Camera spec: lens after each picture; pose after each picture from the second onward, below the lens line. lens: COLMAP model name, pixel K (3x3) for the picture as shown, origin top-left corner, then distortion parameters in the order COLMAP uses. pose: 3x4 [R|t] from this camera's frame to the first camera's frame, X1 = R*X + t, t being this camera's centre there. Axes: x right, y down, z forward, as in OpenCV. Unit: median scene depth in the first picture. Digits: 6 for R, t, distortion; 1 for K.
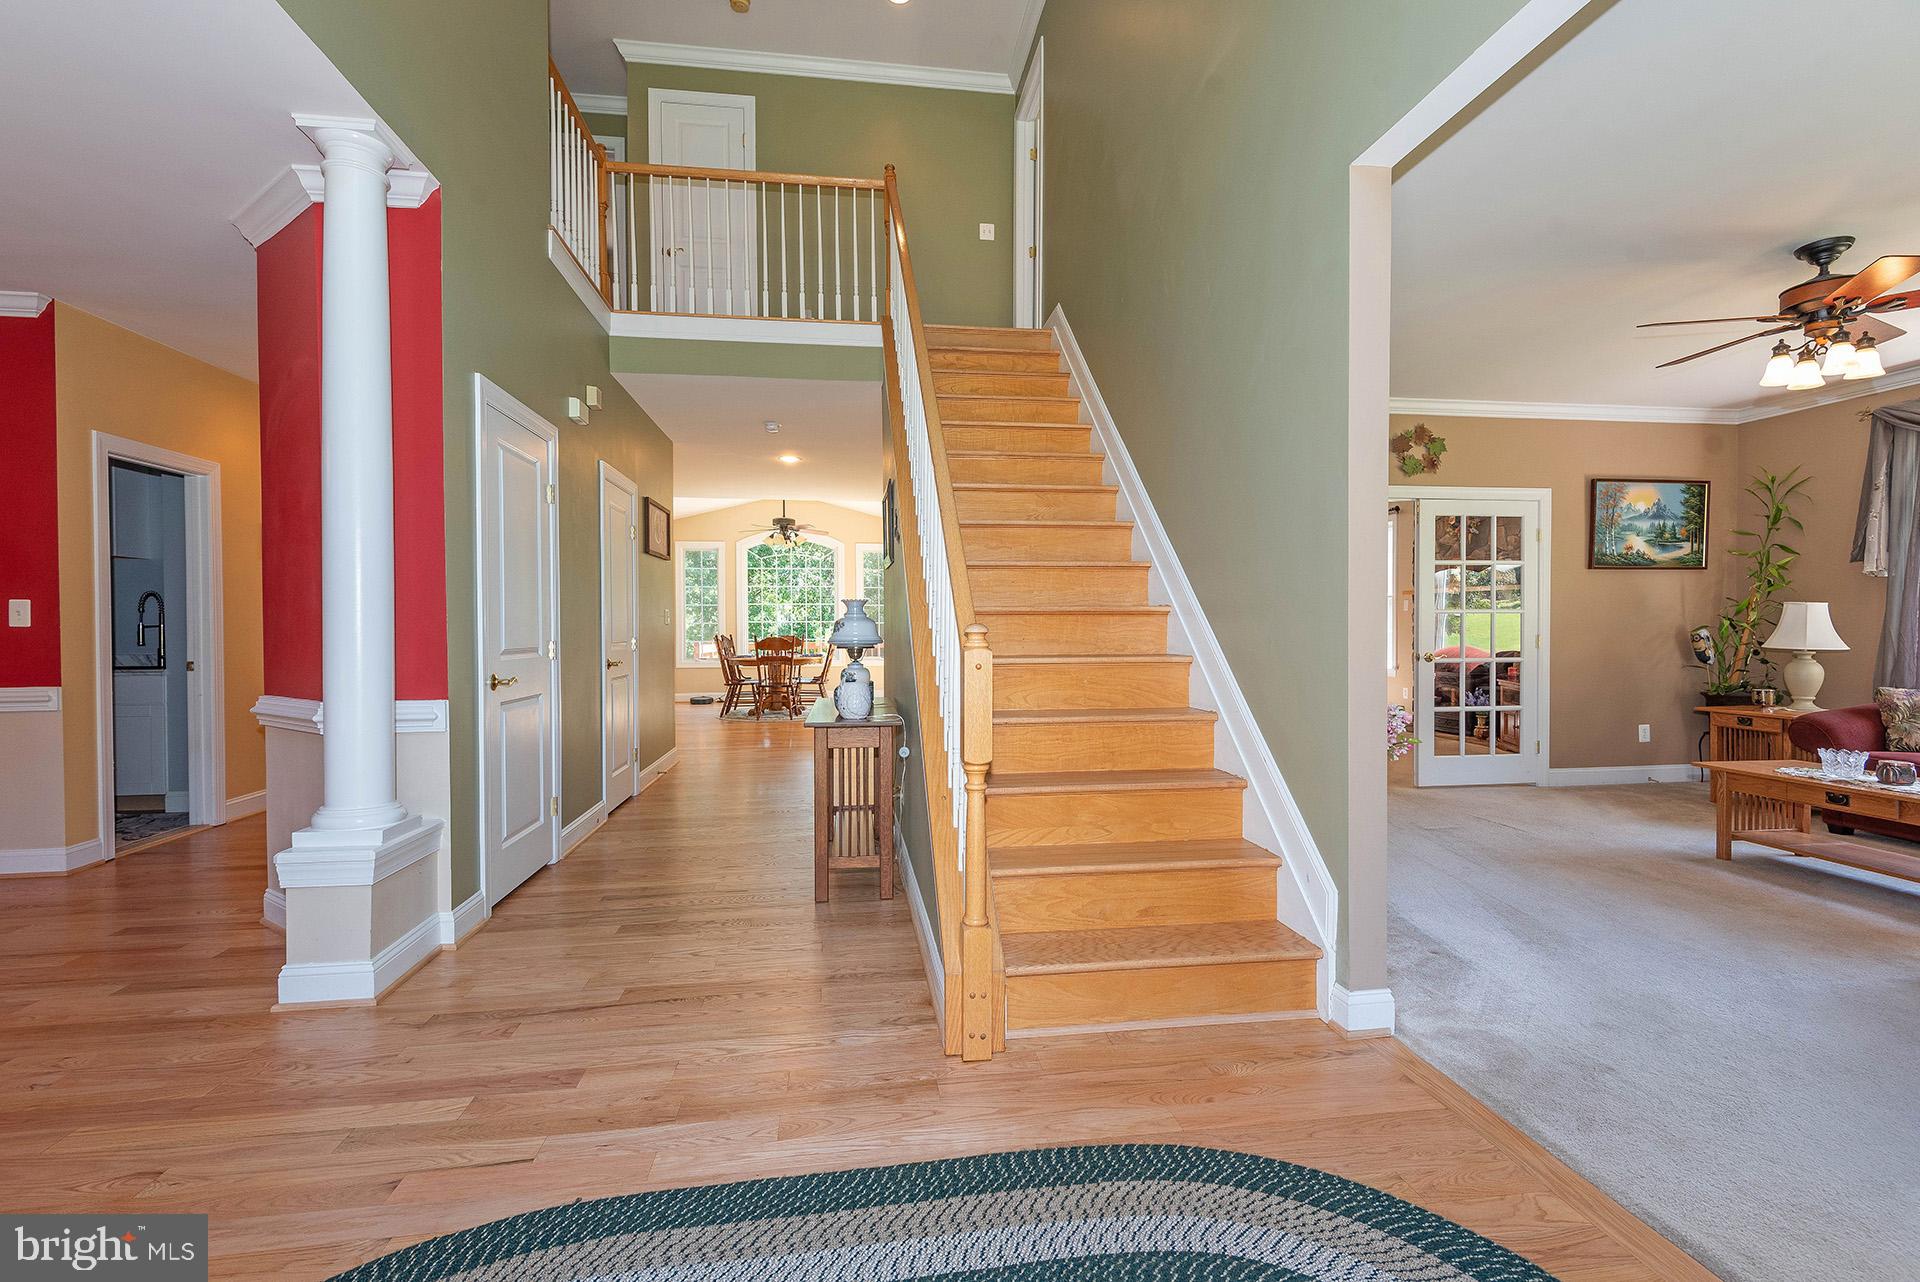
lens RADIAL K [[866.9, 0, 961.0], [0, 866.9, 650.8], [0, 0, 1]] dist [0.002517, -0.000555]
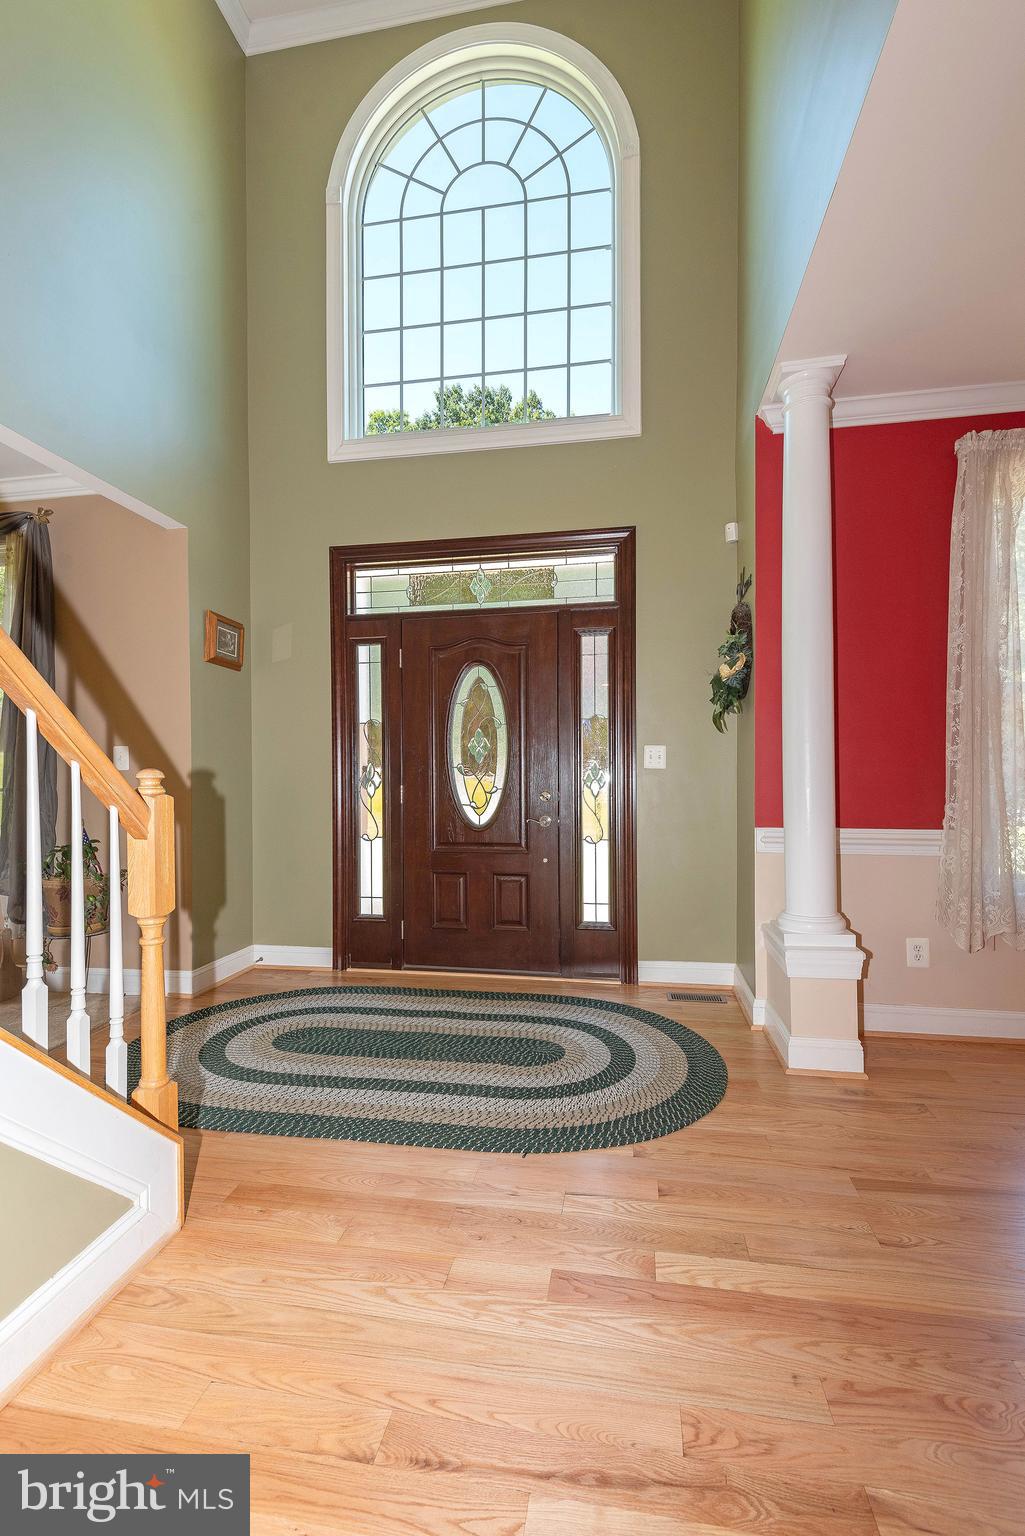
lens RADIAL K [[693.5, 0, 510.2], [0, 693.5, 778.3], [0, 0, 1]] dist [0.002517, -0.000555]
pose [[-0.951598, 0.004911, 0.307308, -0.668030], [0.017182, 0.999159, 0.037238, -0.050714], [-0.306866, 0.040716, -0.950881, 1.790873]]
